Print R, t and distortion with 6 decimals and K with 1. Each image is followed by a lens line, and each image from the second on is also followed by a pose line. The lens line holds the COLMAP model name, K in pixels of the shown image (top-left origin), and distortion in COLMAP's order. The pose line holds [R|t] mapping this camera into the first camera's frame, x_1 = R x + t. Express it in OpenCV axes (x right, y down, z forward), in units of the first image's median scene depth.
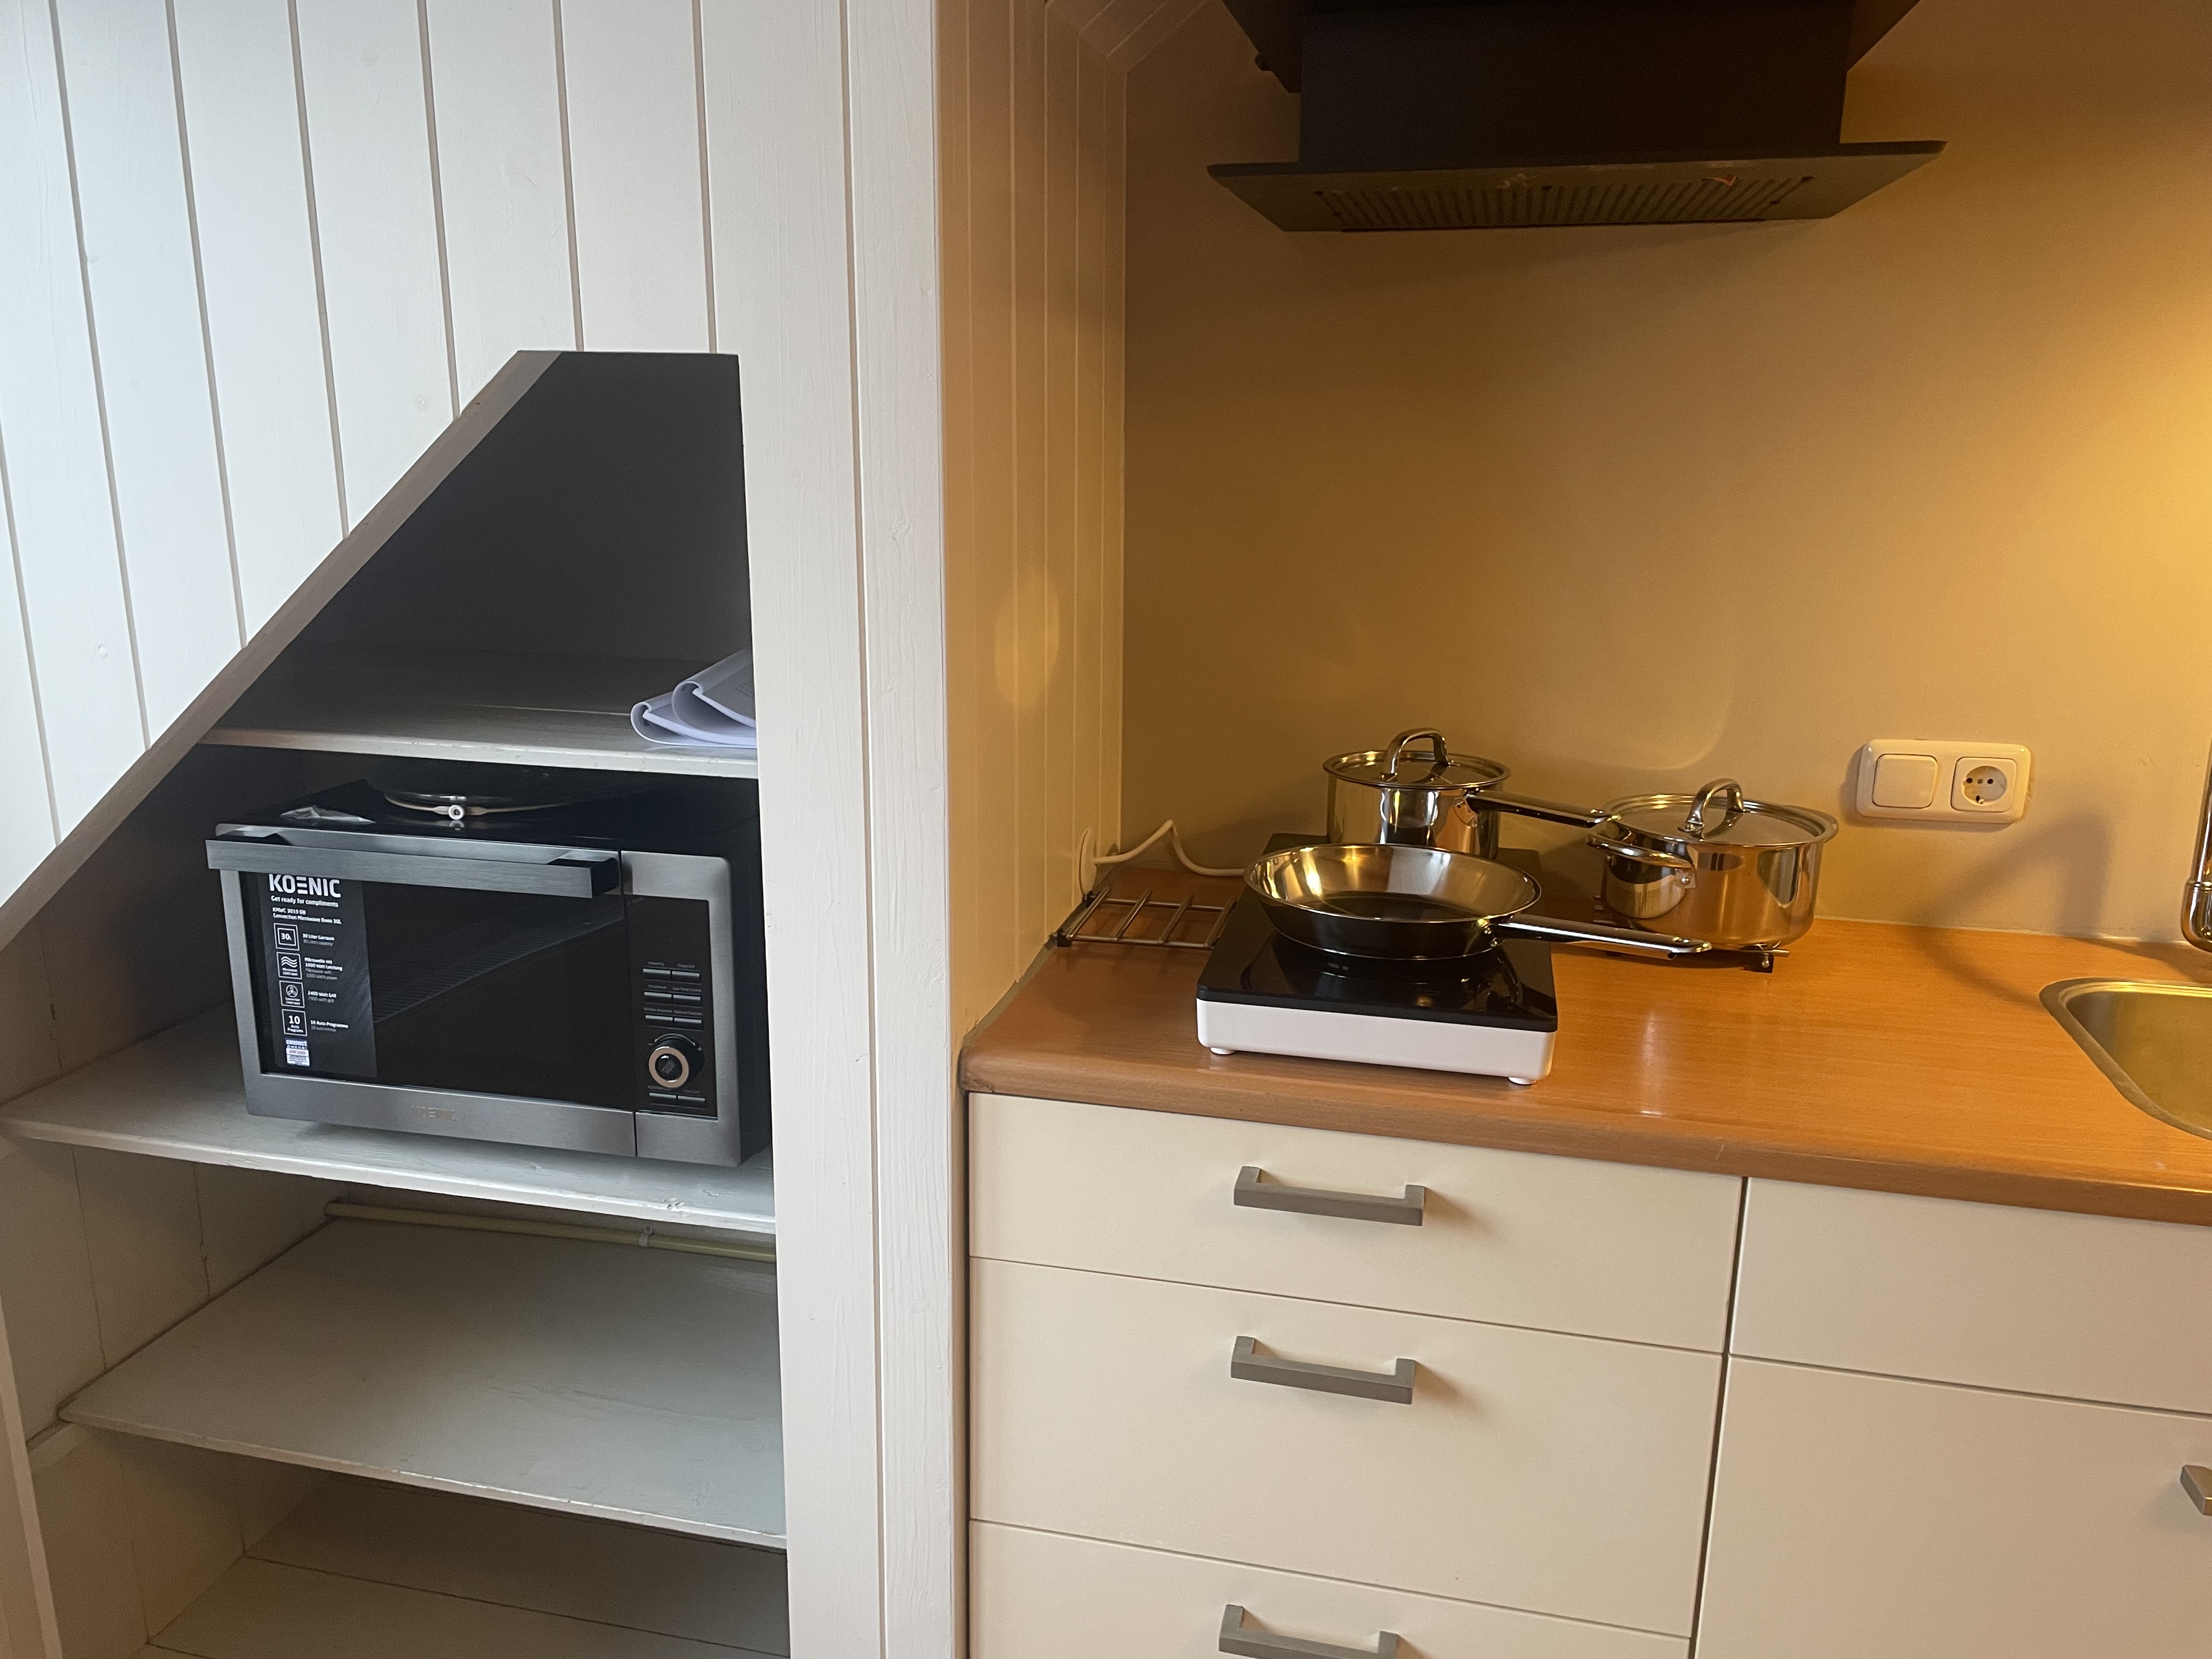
lens RADIAL K [[1661.7, 0, 1106.0], [0, 1661.7, 829.5], [0, 0, 1]] dist [0.091988, -0.111168]
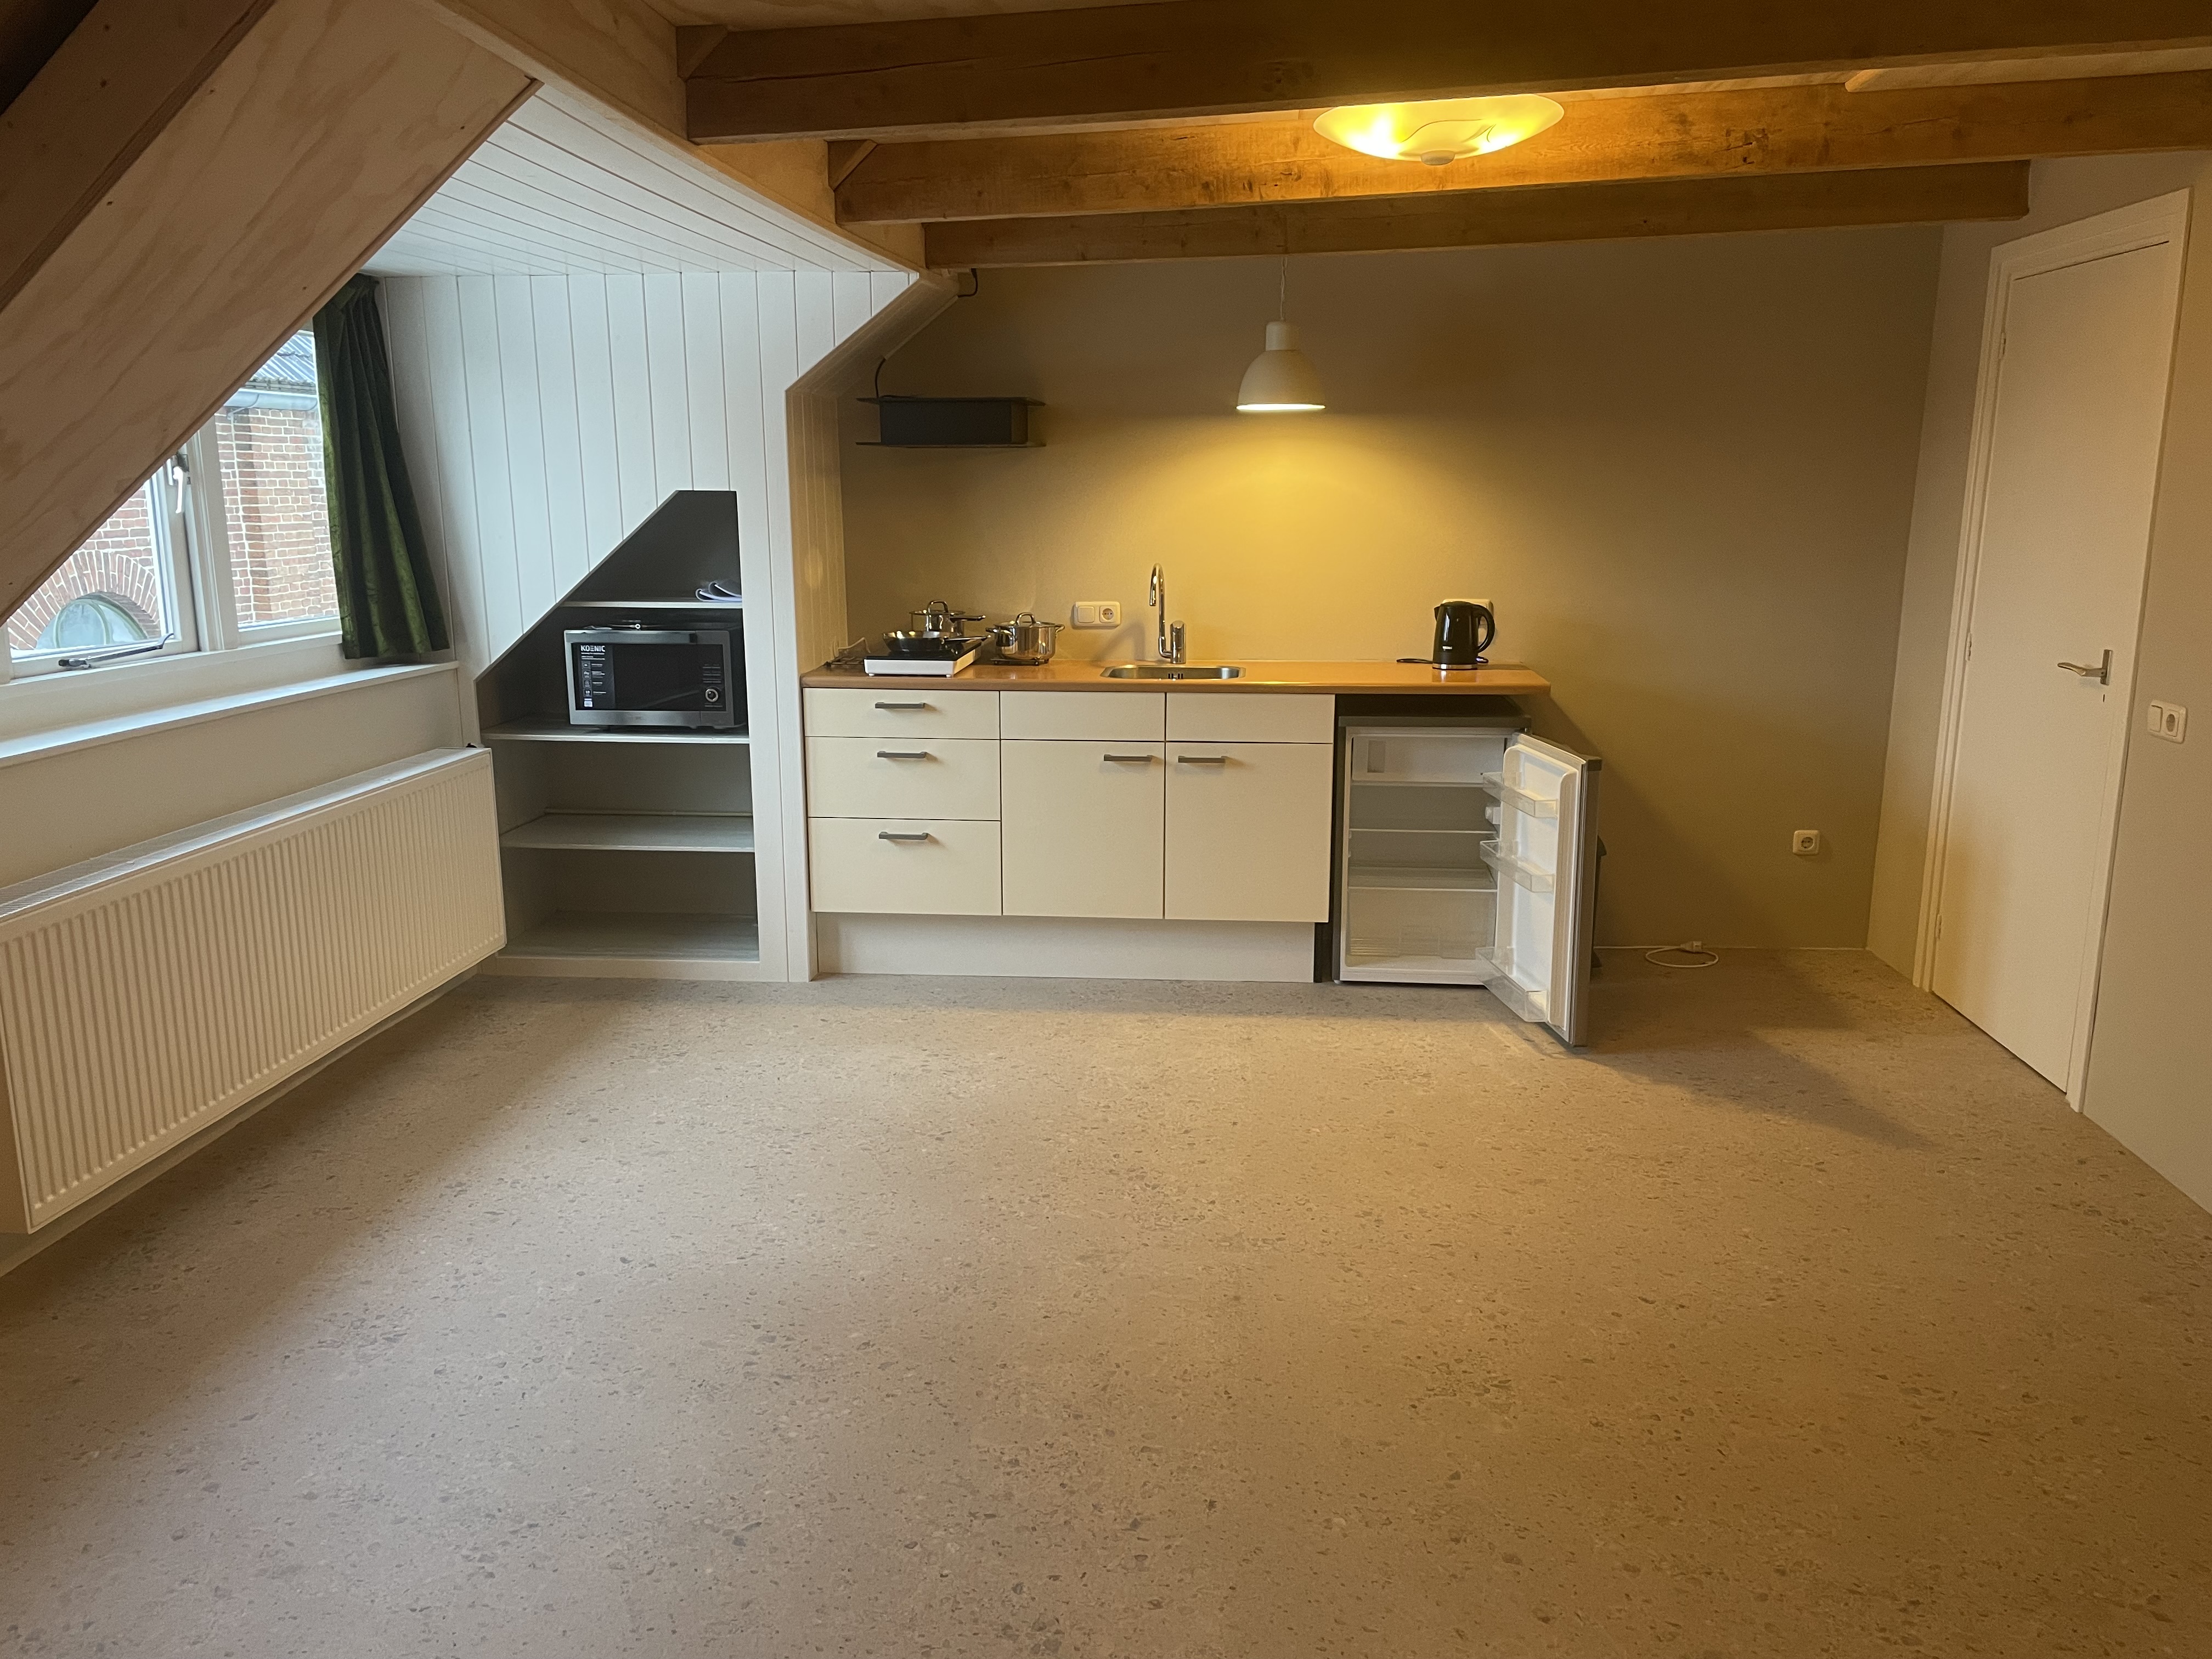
lens RADIAL K [[1661.7, 0, 1106.0], [0, 1661.7, 829.5], [0, 0, 1]] dist [0.091988, -0.111168]
pose [[0.989449, -0.037523, 0.139935, 0.047479], [0.042816, 0.998469, -0.035008, 0.564336], [-0.138407, 0.040630, 0.989542, -2.454322]]
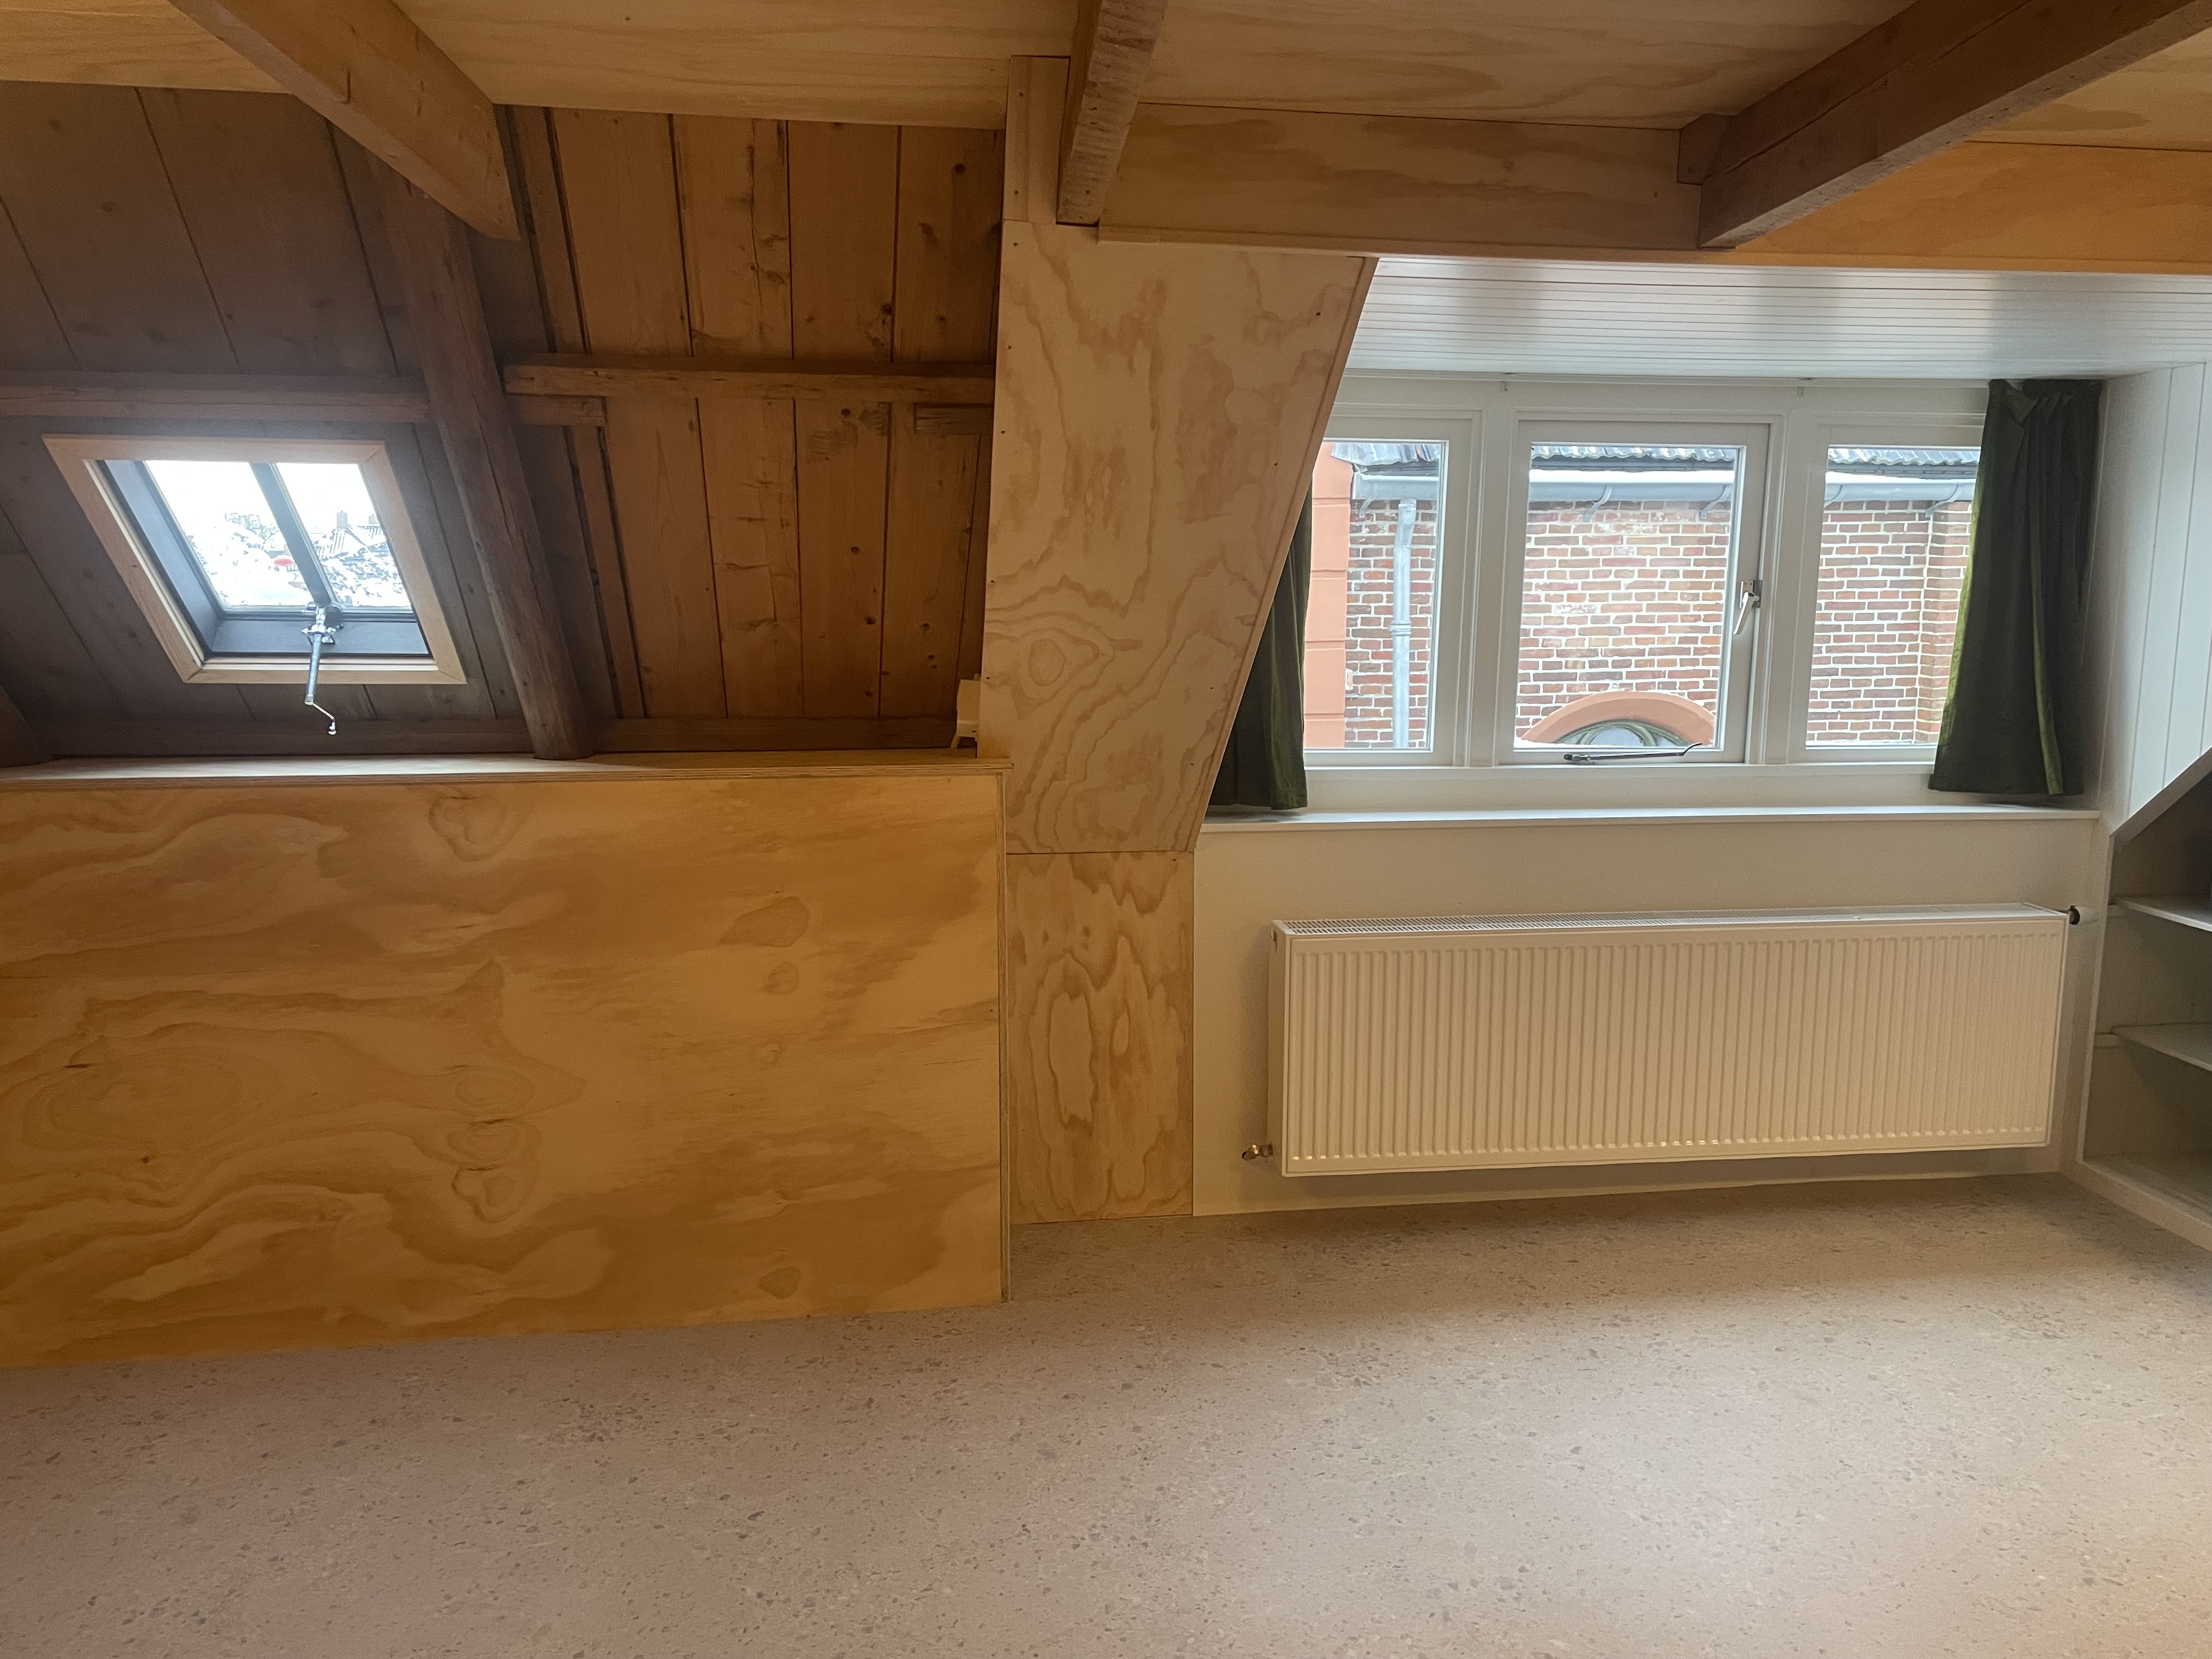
lens RADIAL K [[1657.7, 0, 1108.6], [0, 1657.7, 802.3], [0, 0, 1]] dist [0.097725, -0.119982]
pose [[0.372920, 0.123869, -0.919558, 1.286567], [-0.224628, 0.973621, 0.040055, 0.303775], [0.900263, 0.191621, 0.390907, -1.618720]]
